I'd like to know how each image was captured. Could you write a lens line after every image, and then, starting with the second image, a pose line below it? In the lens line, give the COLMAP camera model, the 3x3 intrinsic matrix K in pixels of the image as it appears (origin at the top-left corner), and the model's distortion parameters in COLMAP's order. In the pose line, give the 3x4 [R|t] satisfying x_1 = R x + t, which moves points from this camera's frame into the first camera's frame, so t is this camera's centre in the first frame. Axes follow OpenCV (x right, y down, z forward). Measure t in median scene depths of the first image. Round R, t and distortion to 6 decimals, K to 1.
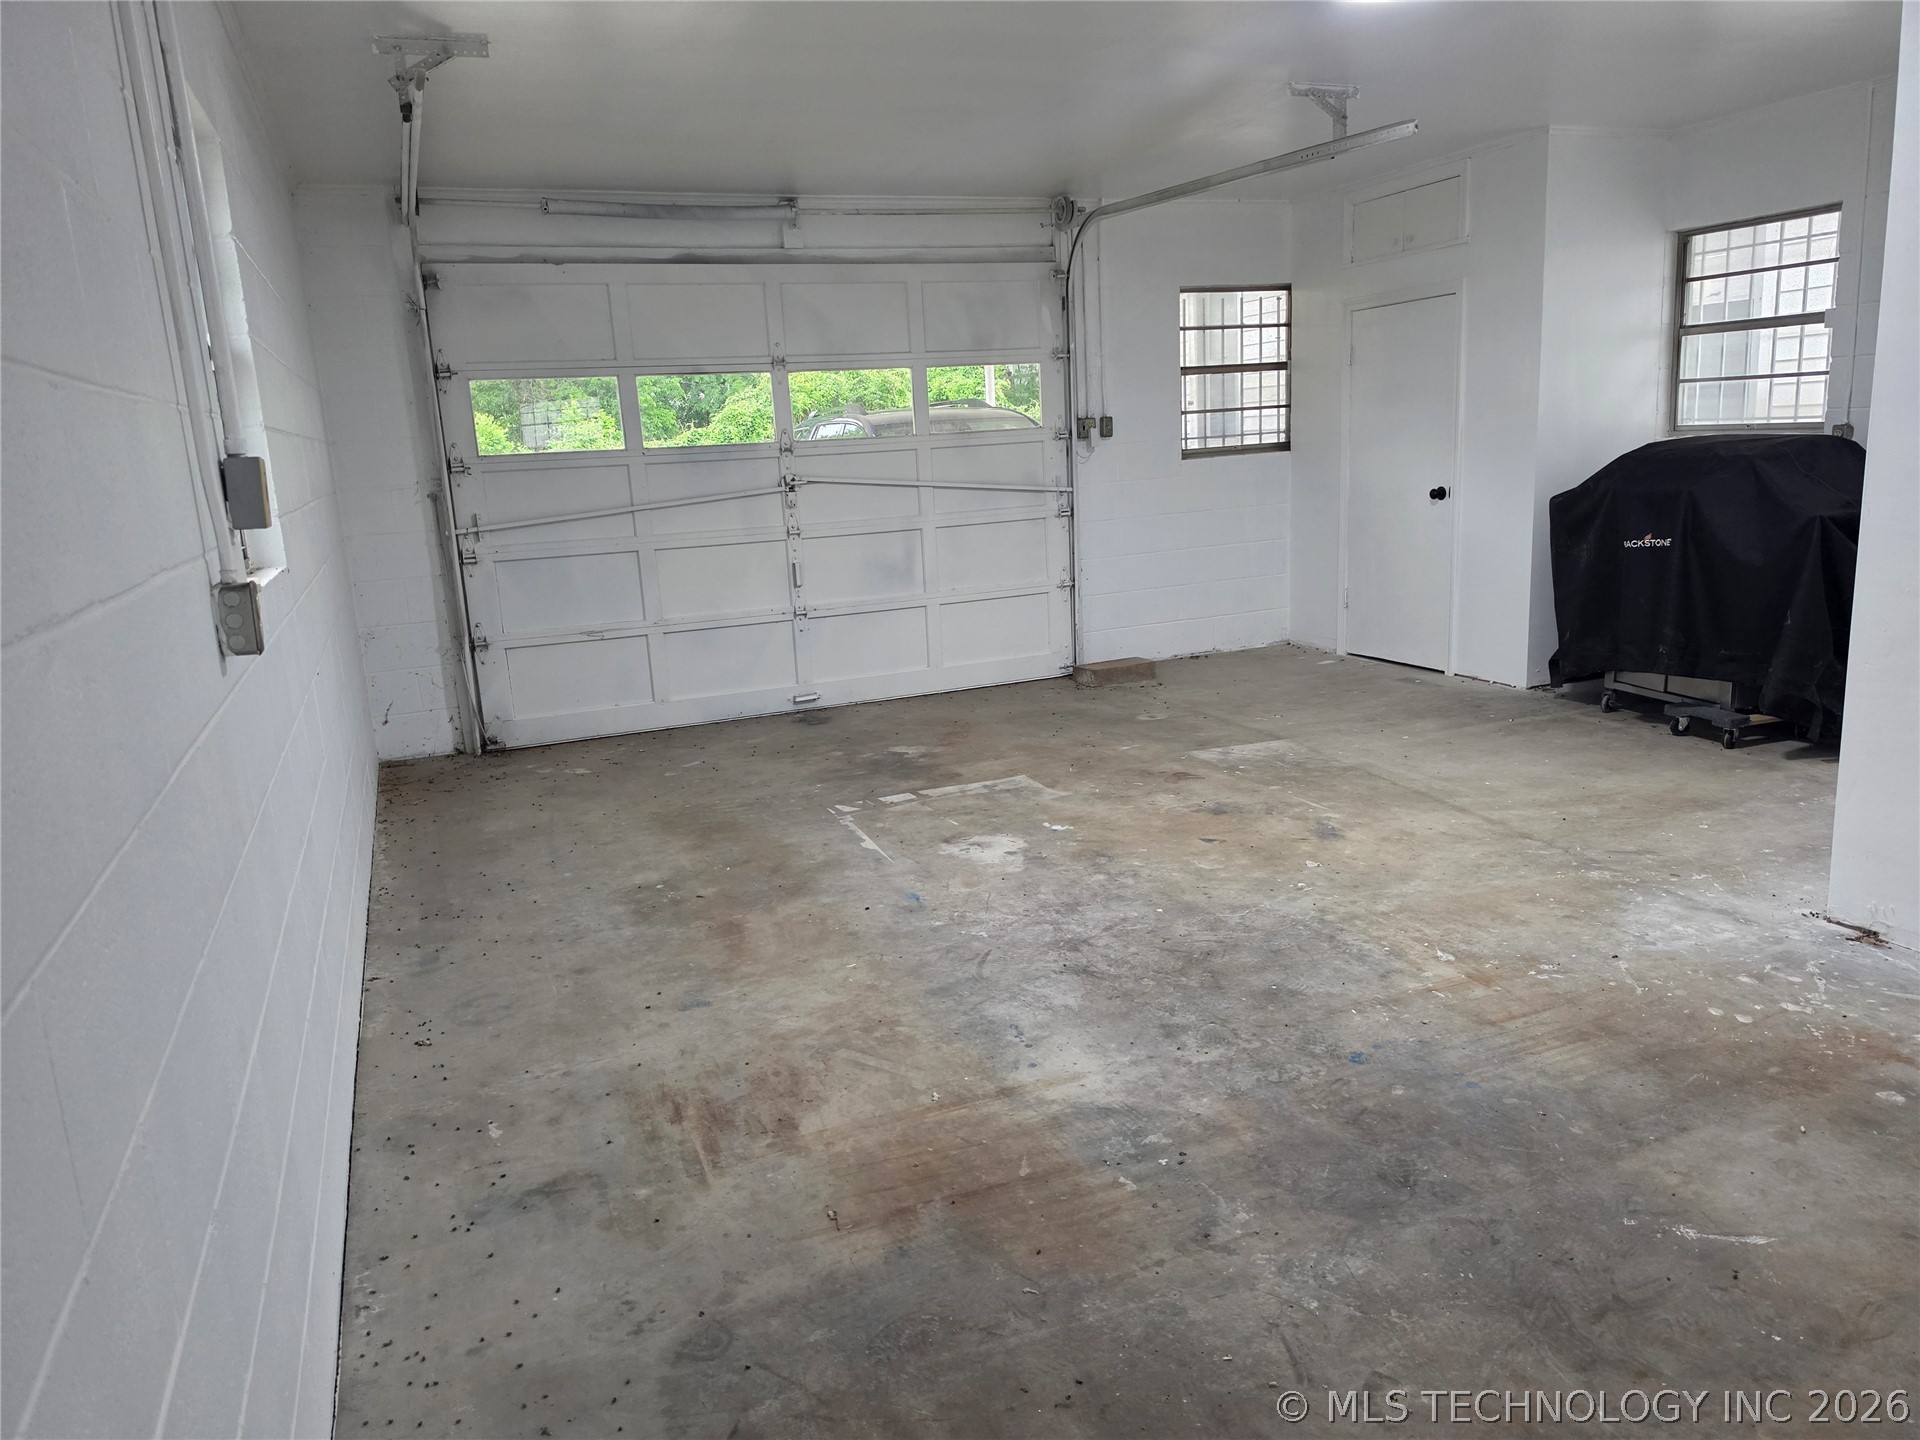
lens RADIAL K [[1315.9, 0, 956.9], [0, 1315.9, 701.3], [0, 0, 1]] dist [0.114411, -0.173201]
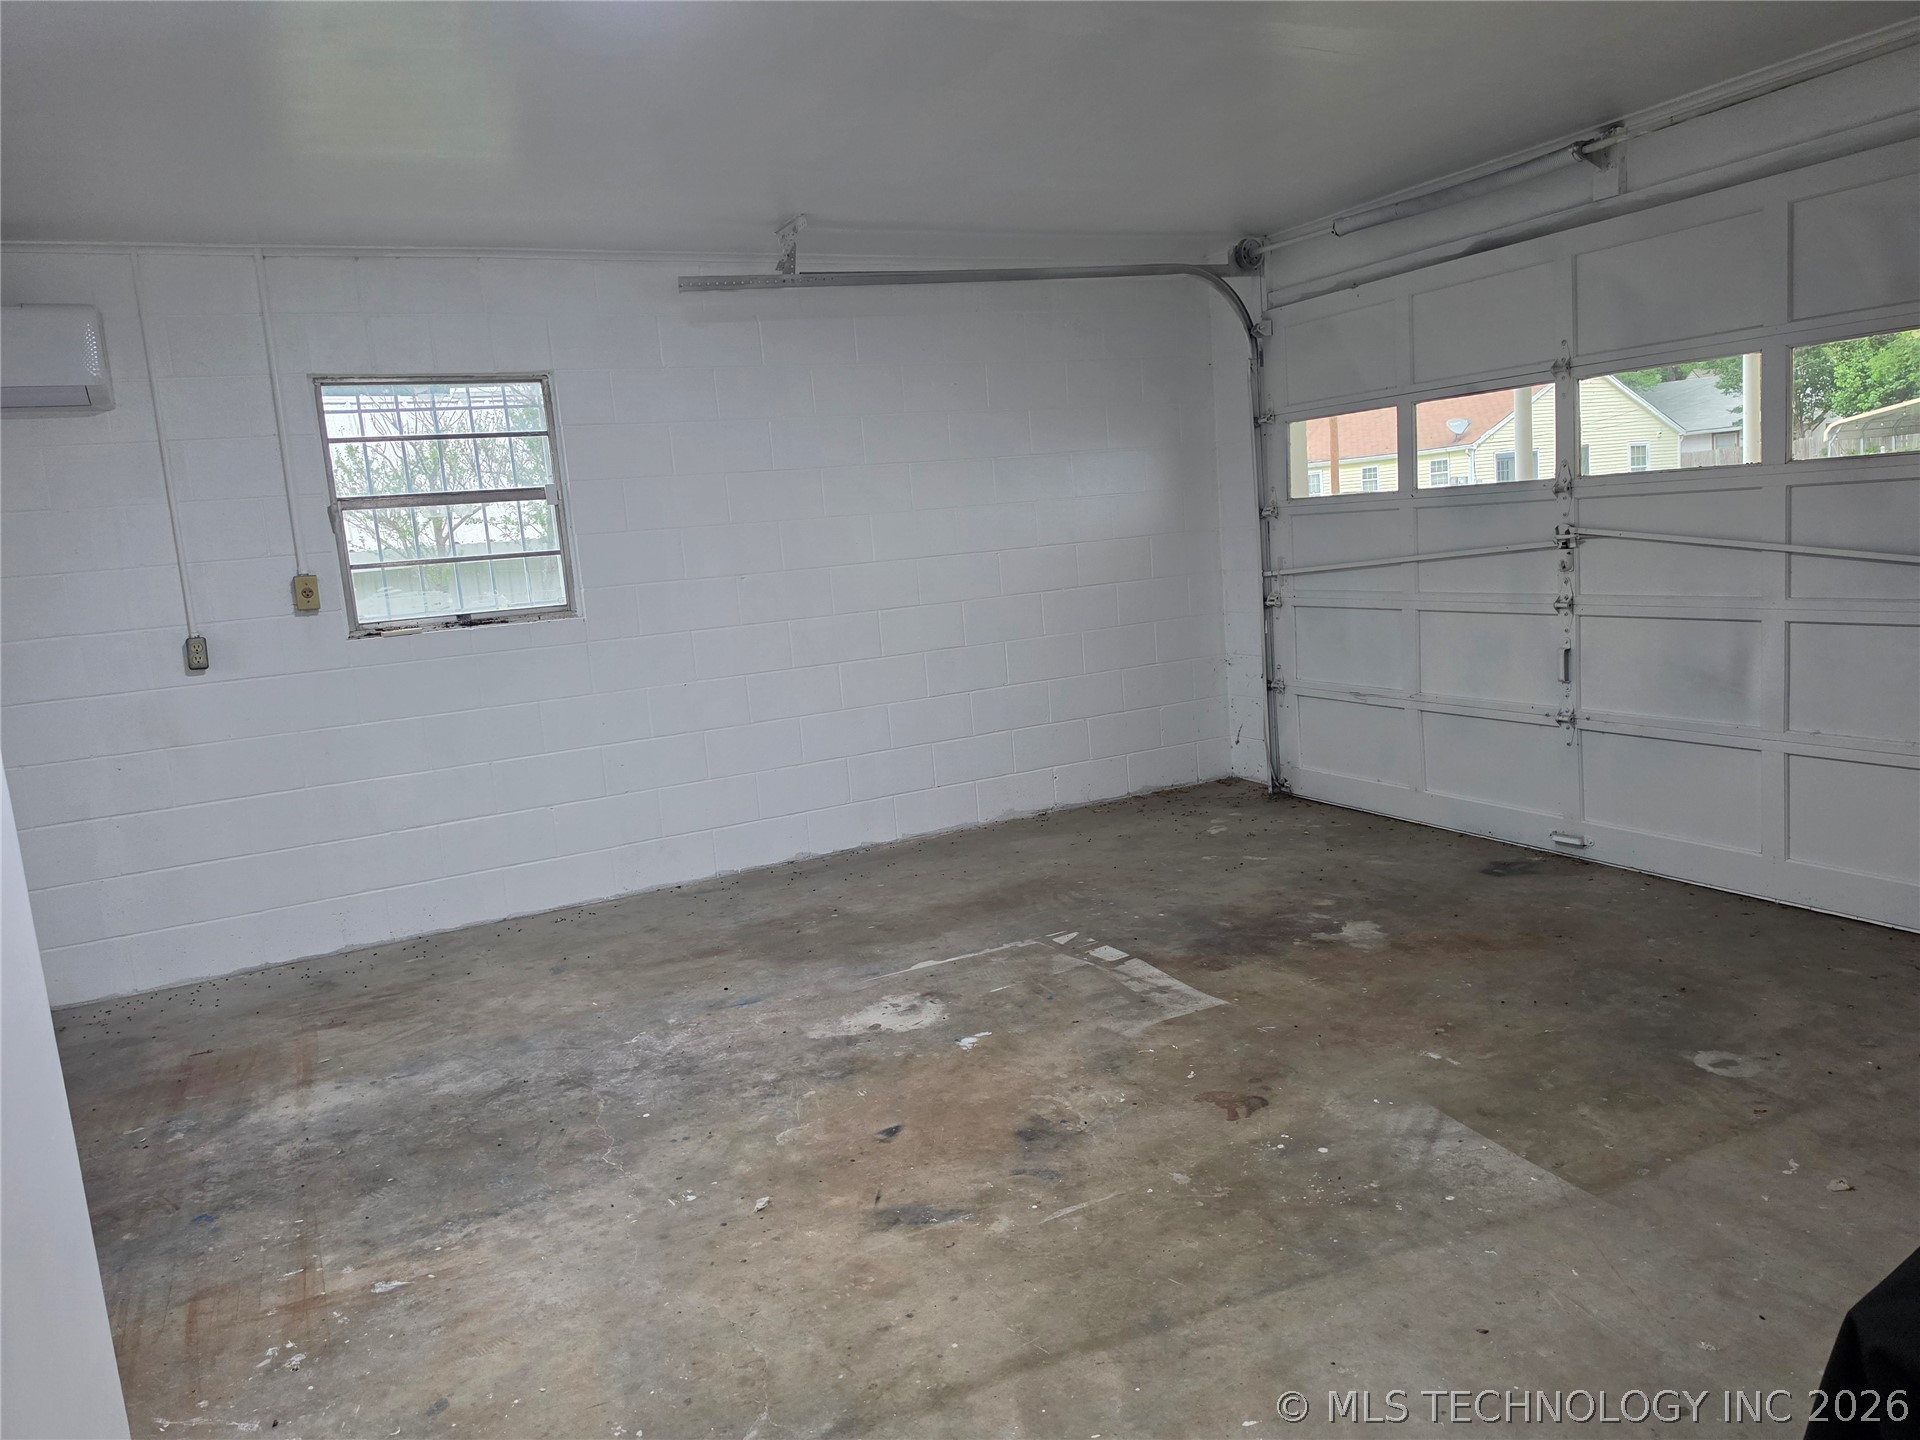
lens RADIAL K [[1315.9, 0, 956.9], [0, 1315.9, 701.3], [0, 0, 1]] dist [0.114411, -0.173201]
pose [[0.082417, 0.186221, -0.979045, 0.849025], [-0.123306, 0.976744, 0.175404, -0.249889], [0.988940, 0.106266, 0.103462, 0.936666]]
